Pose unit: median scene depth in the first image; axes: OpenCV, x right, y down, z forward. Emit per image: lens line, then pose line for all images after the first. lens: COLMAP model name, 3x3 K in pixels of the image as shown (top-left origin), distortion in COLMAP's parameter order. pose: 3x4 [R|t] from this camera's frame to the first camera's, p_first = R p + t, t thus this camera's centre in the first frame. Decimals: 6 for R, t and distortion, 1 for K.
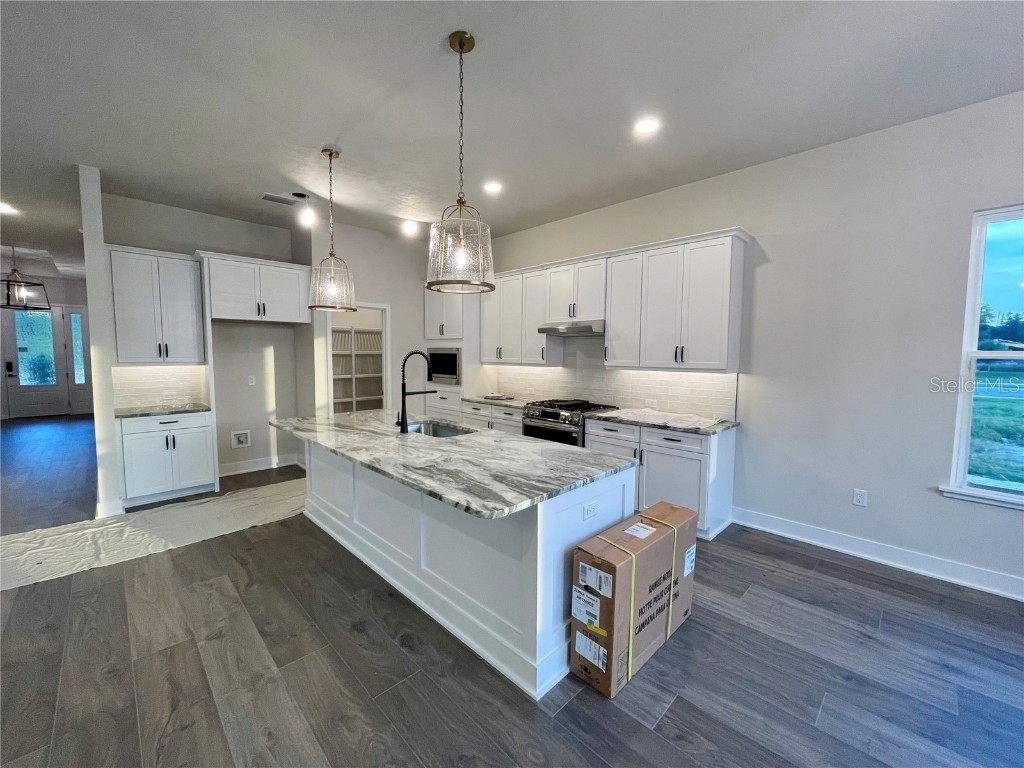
lens RADIAL K [[408.8, 0, 512.0], [0, 408.8, 384.0], [0, 0, 1]] dist [-0.015266, -0.000011]
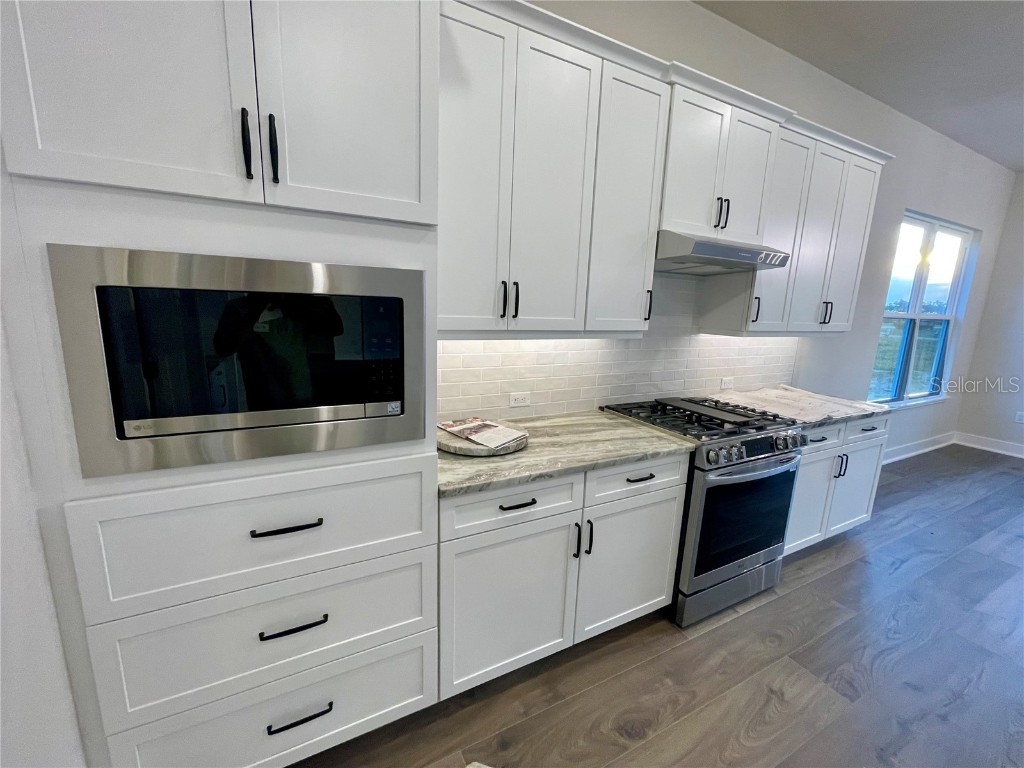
lens RADIAL K [[428.3, 0, 512.0], [0, 428.3, 384.0], [0, 0, 1]] dist [0.000143, -0.000025]
pose [[0.291144, -0.176396, 0.940276, -0.339027], [0.035246, 0.984165, 0.173716, -0.068468], [-0.956030, -0.017435, 0.292751, 0.897851]]
